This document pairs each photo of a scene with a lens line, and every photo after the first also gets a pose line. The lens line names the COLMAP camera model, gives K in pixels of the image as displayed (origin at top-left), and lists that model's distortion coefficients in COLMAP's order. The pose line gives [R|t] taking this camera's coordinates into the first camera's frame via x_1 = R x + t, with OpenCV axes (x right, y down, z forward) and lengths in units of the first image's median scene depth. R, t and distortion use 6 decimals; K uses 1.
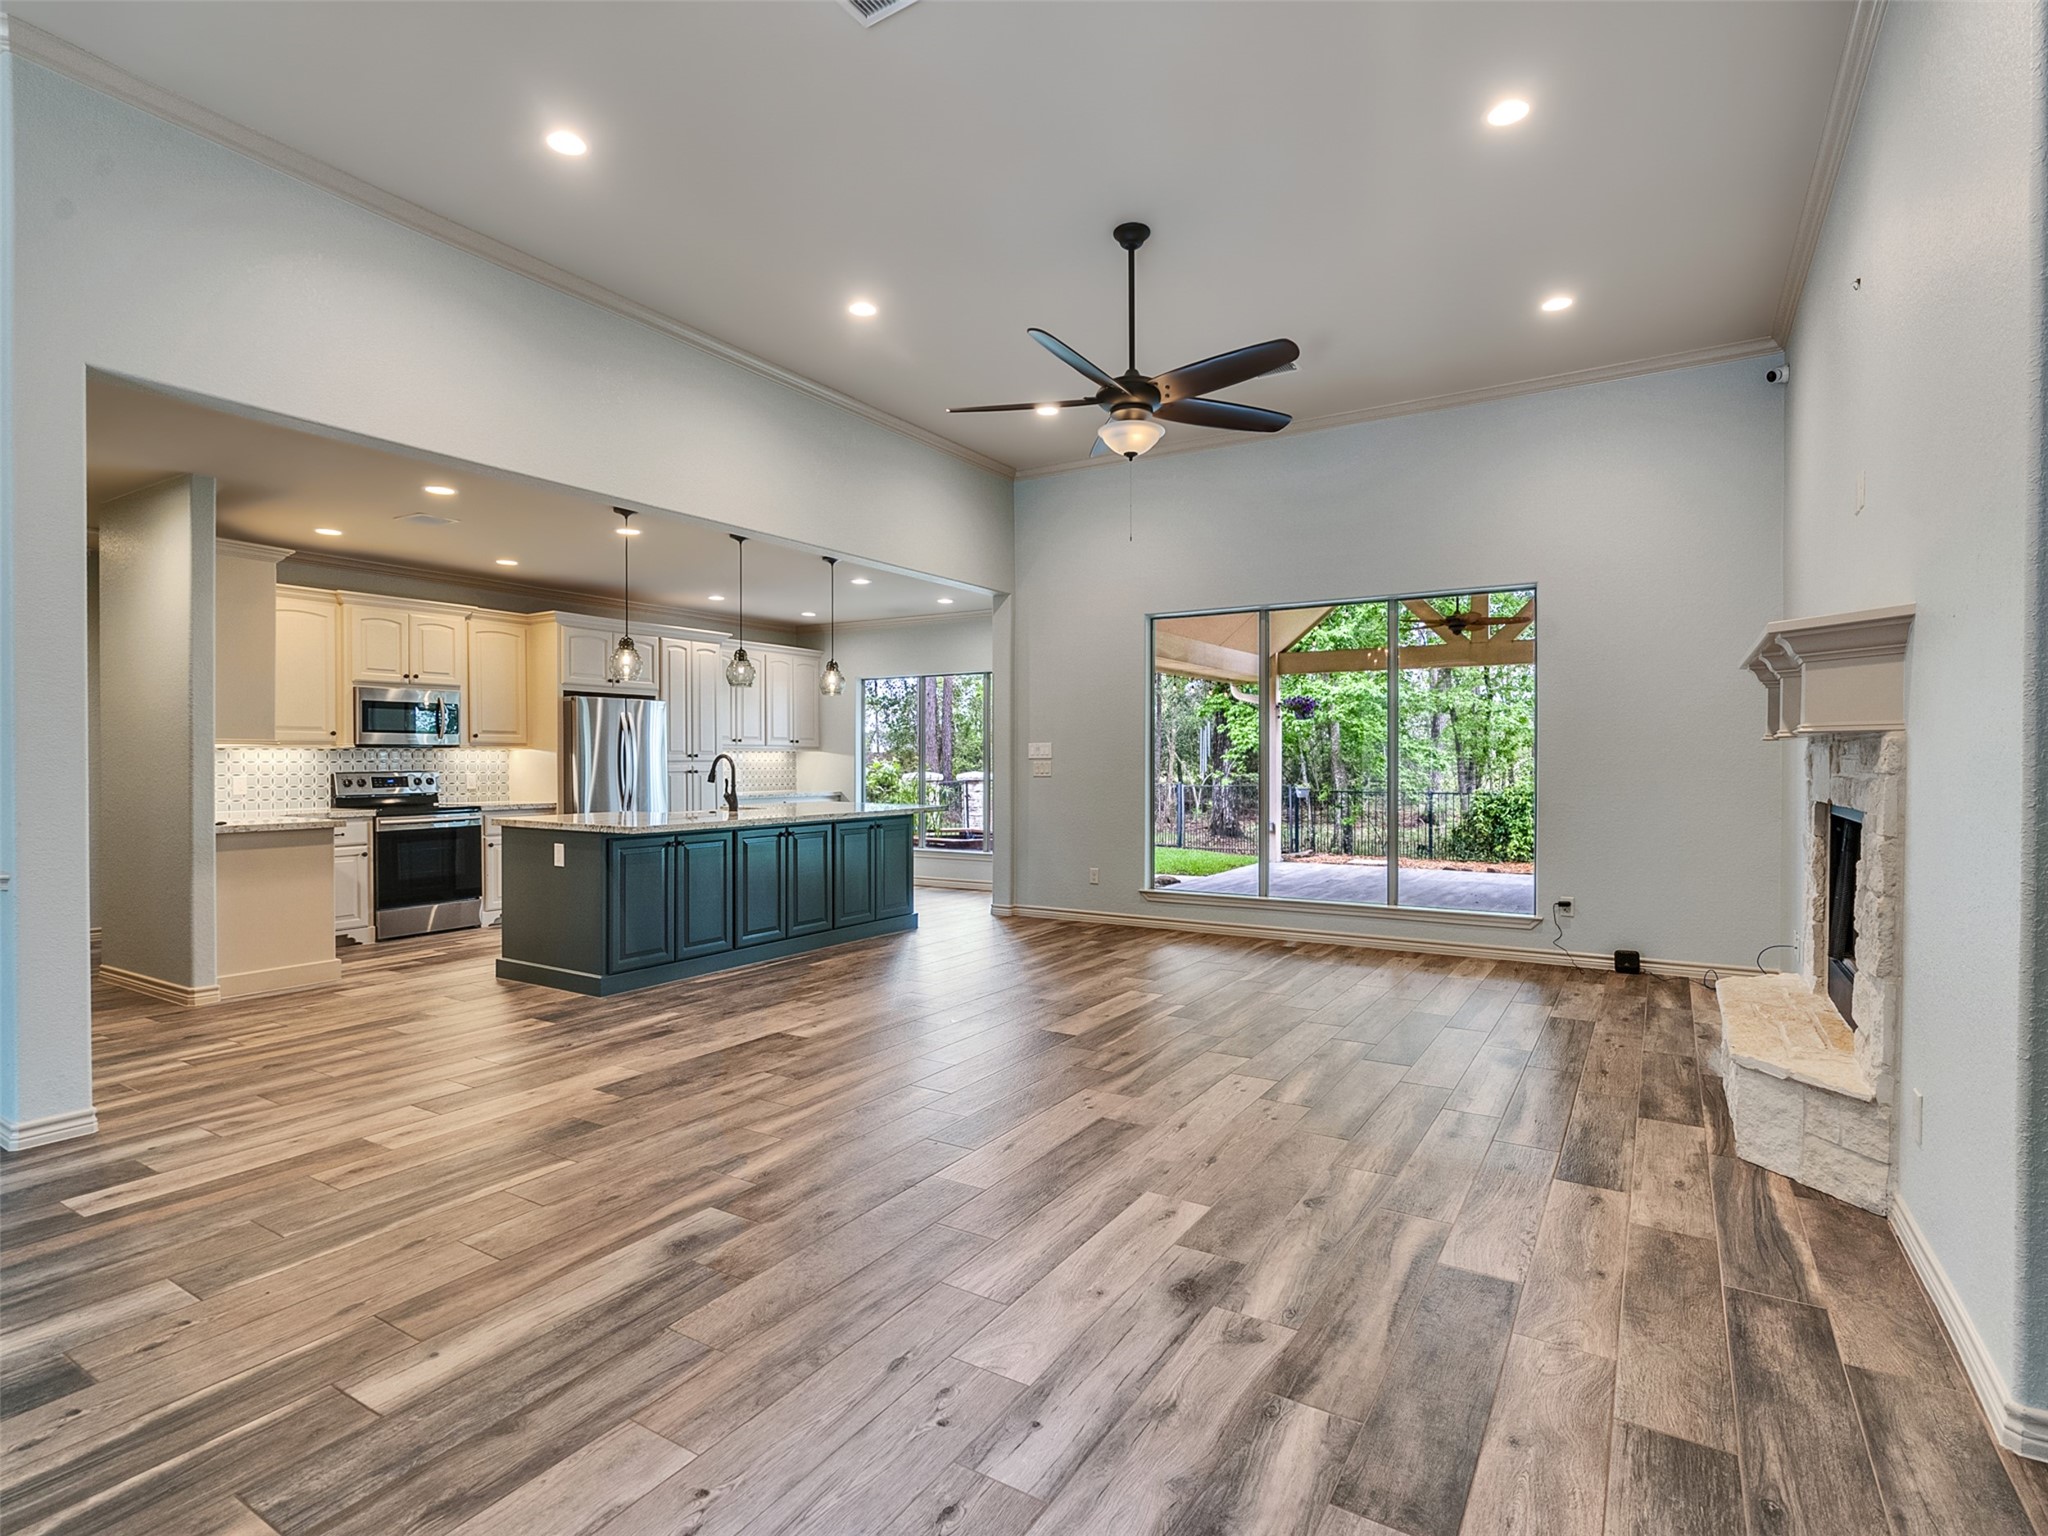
lens RADIAL K [[1045.5, 0, 1006.6], [0, 1045.5, 769.3], [0, 0, 1]] dist [-0.007684, 0.004875]
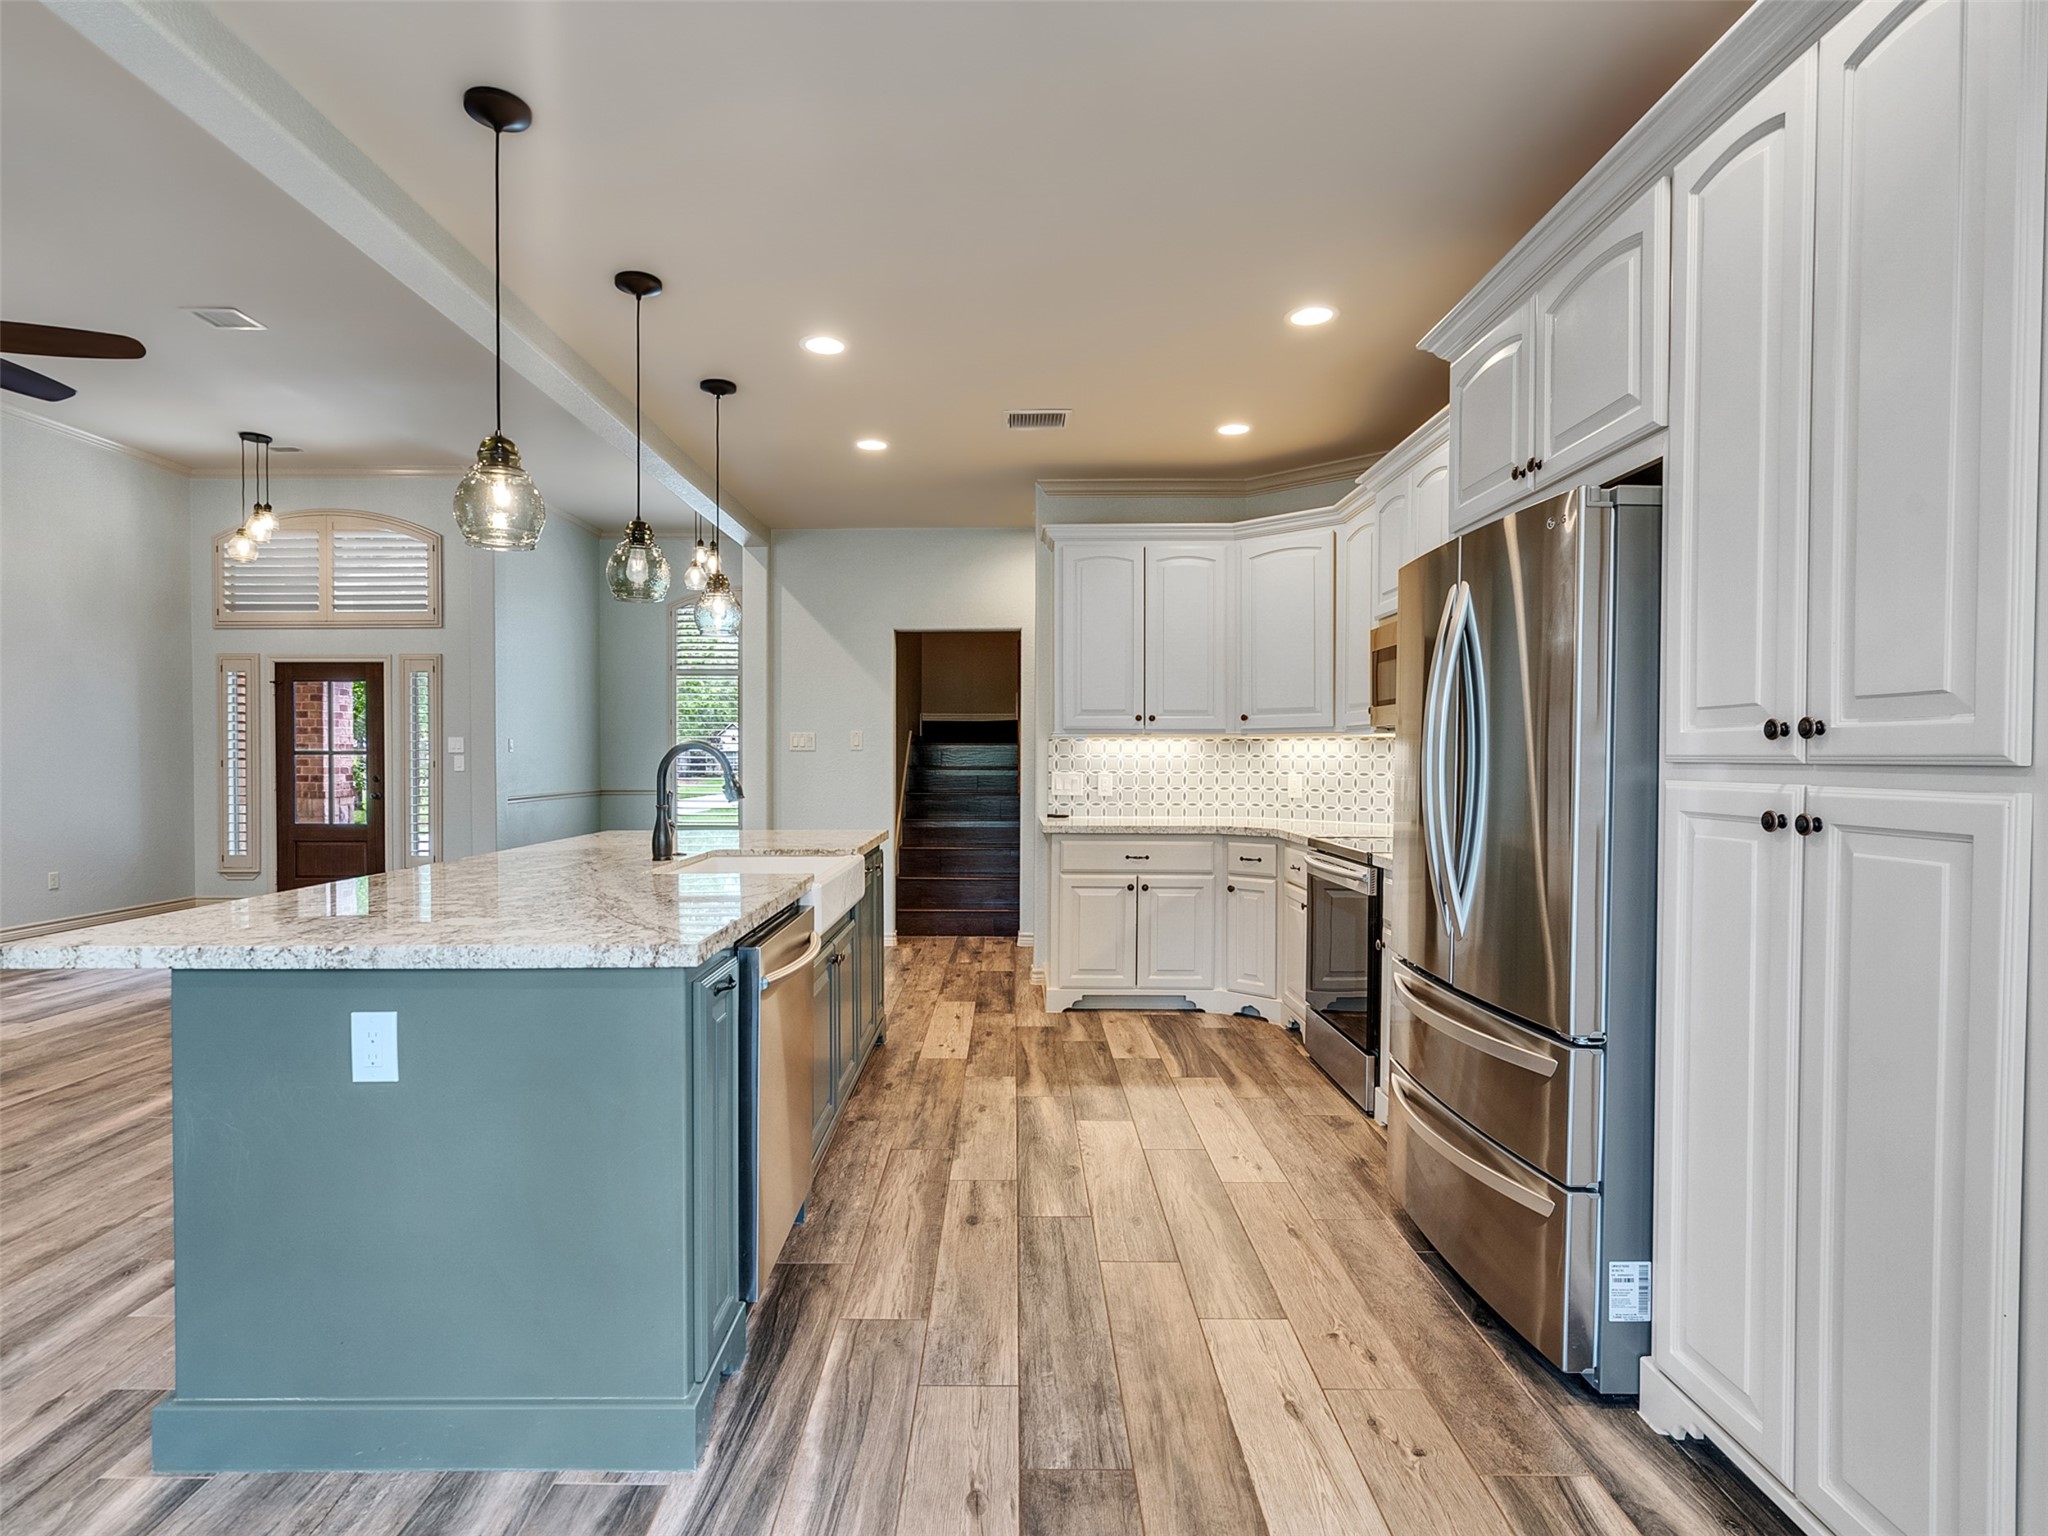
lens RADIAL K [[1045.5, 0, 1006.6], [0, 1045.5, 769.3], [0, 0, 1]] dist [-0.007684, 0.004875]
pose [[-0.848407, 0.006736, -0.529302, -0.143820], [-0.006049, 0.999730, 0.022418, -0.013155], [0.529310, 0.022222, -0.848137, 1.498710]]
